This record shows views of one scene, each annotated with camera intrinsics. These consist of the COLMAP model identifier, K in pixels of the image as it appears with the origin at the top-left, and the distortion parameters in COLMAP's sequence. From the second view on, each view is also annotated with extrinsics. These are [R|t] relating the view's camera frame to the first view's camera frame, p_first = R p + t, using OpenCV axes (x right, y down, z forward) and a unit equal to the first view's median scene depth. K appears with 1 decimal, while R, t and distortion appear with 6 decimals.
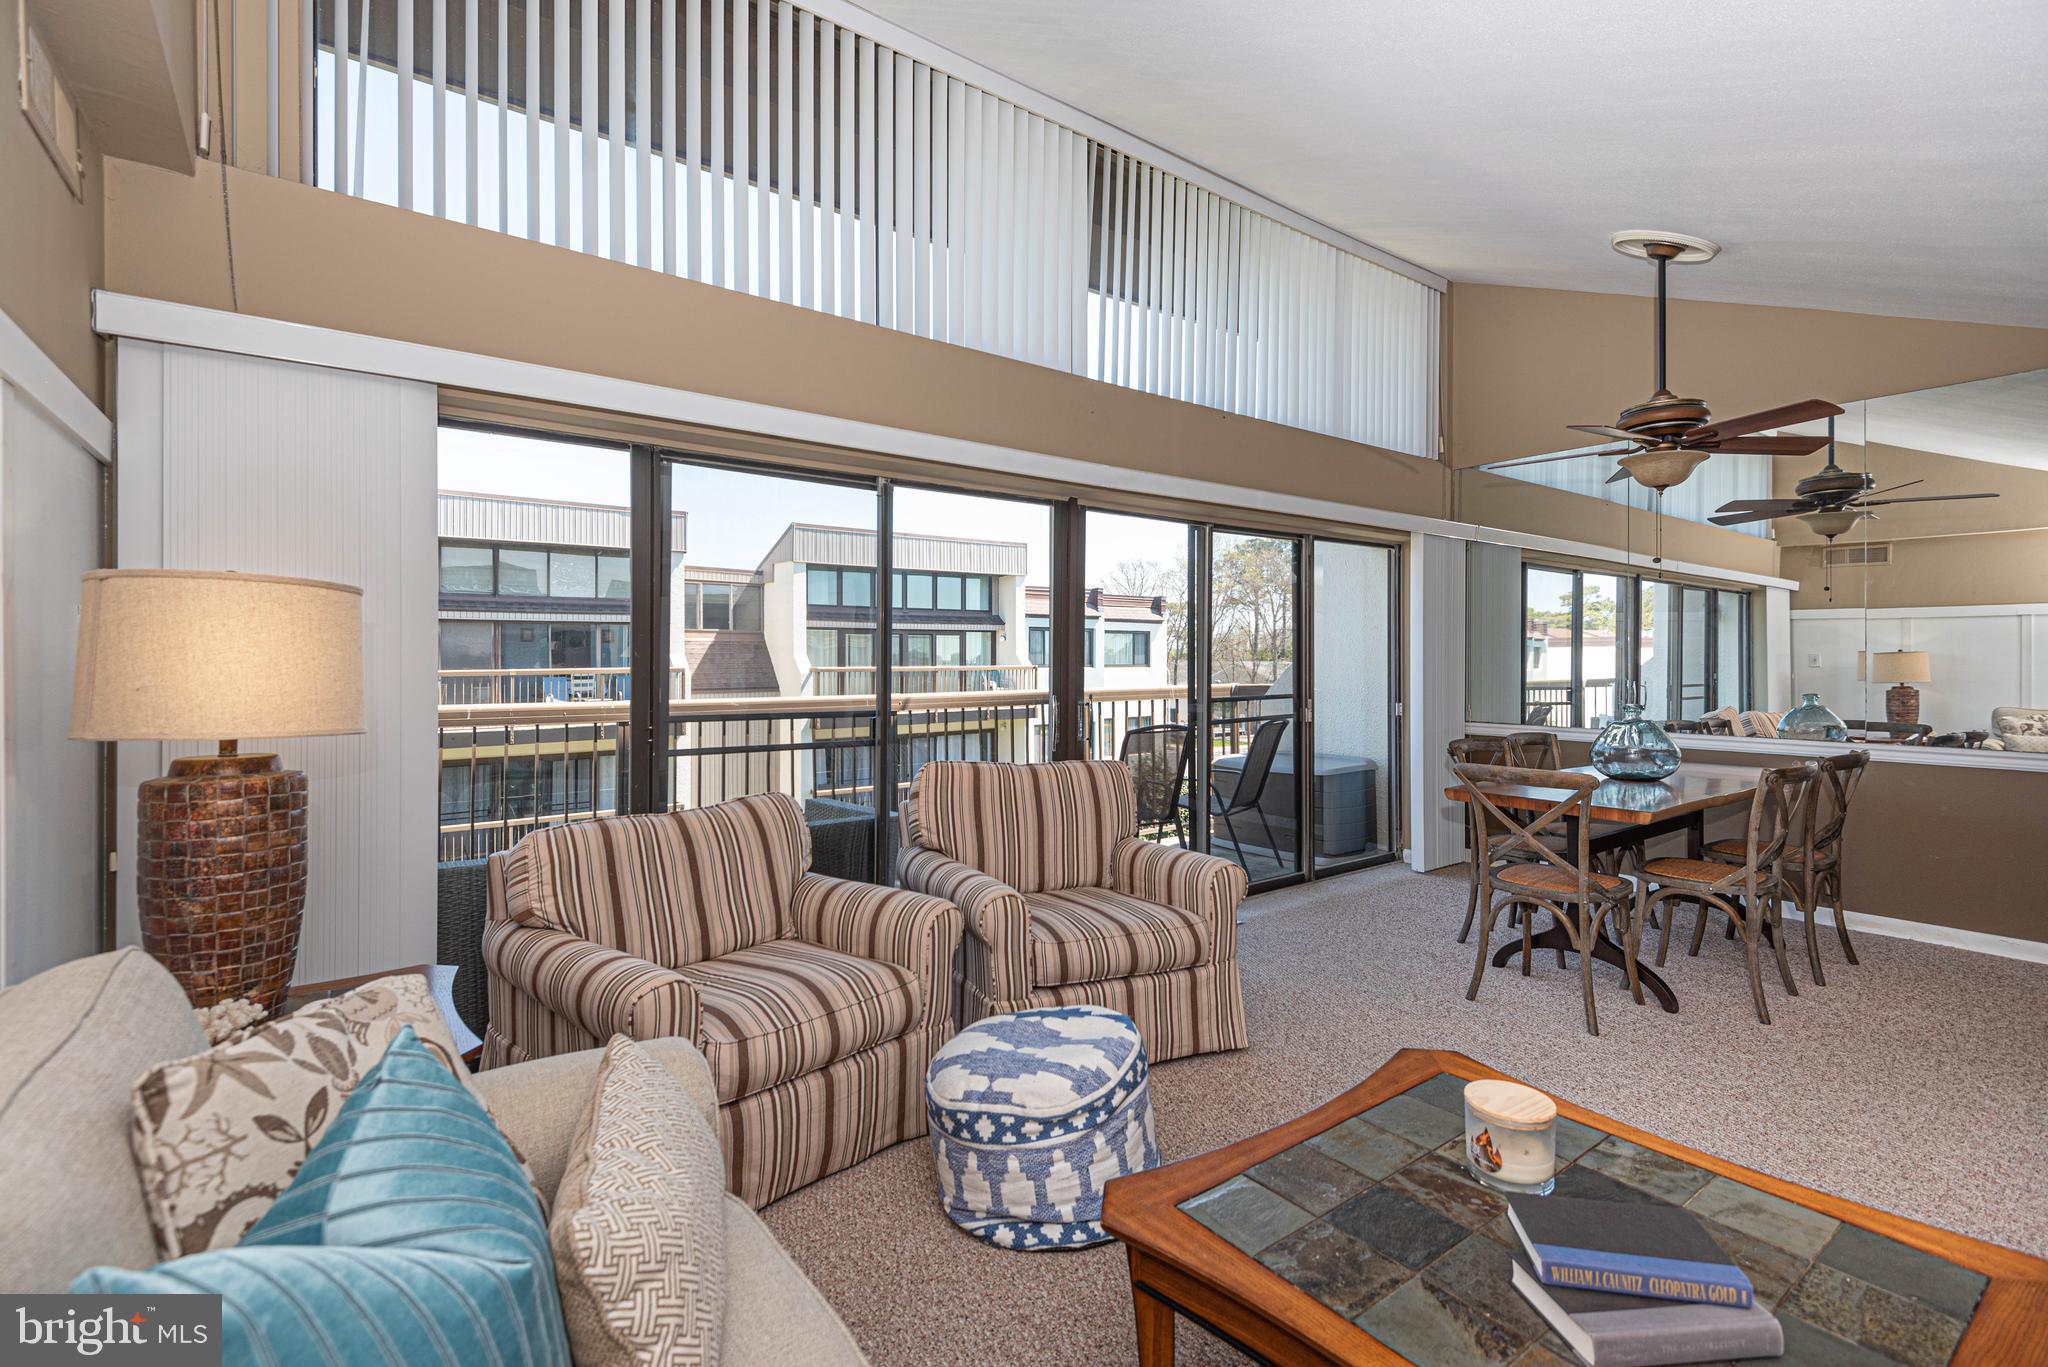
lens RADIAL K [[939.3, 0, 1024.0], [0, 939.3, 683.5], [0, 0, 1]] dist [0.007562, -0.007144]
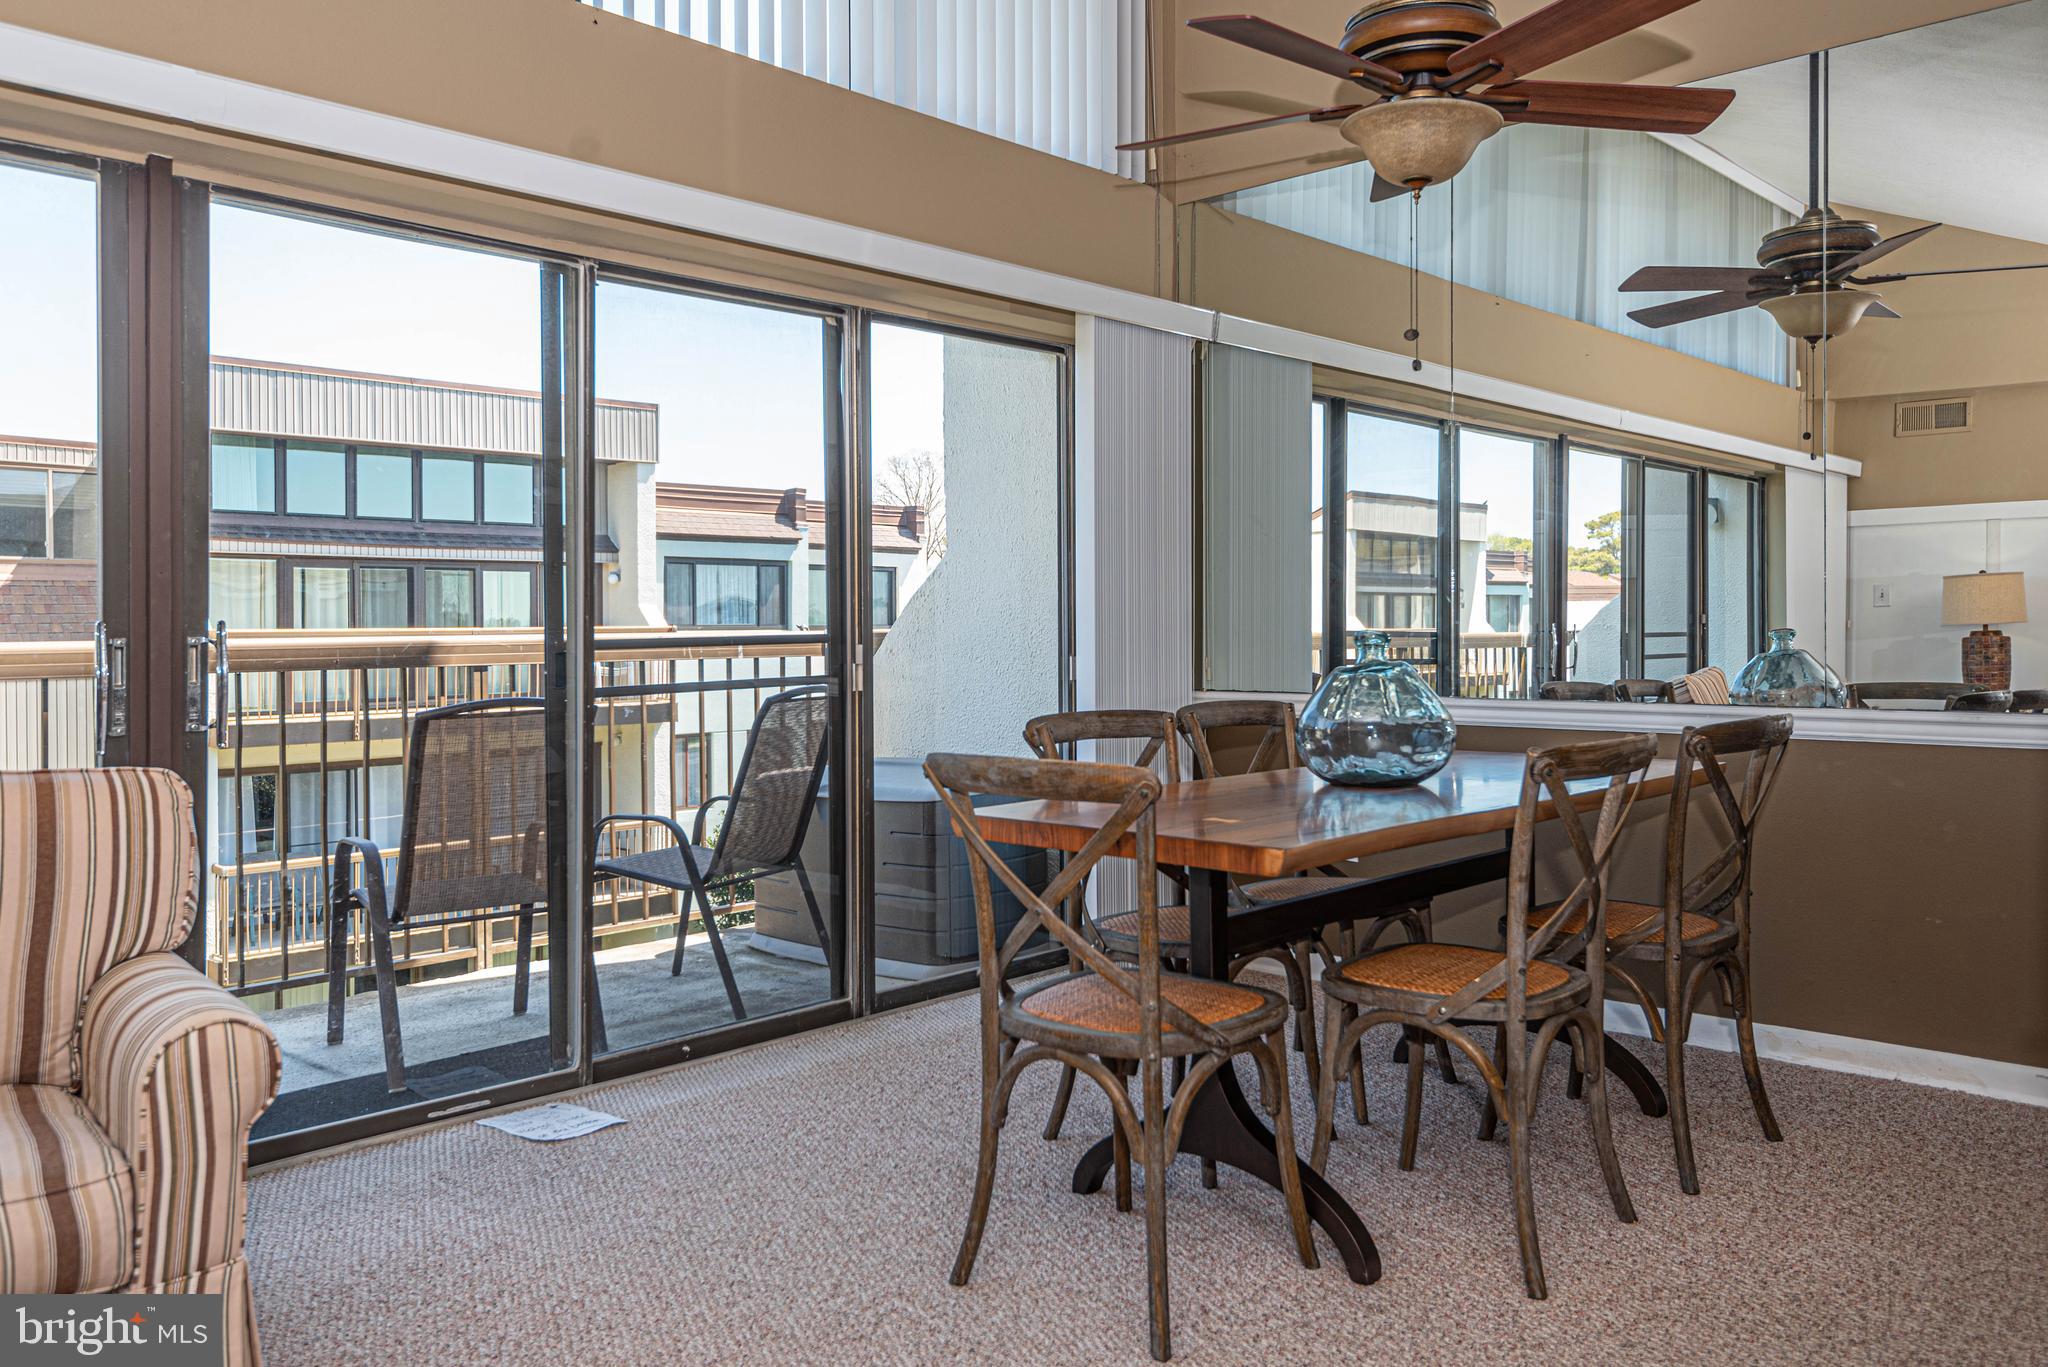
lens RADIAL K [[1632.2, 0, 1024.0], [0, 1632.2, 683.5], [0, 0, 1]] dist [0.034928, 0.006931]
pose [[0.981117, -0.012317, 0.193024, 0.223368], [0.009854, 0.999857, 0.013715, 0.026096], [-0.193165, -0.011554, 0.981098, 0.147943]]
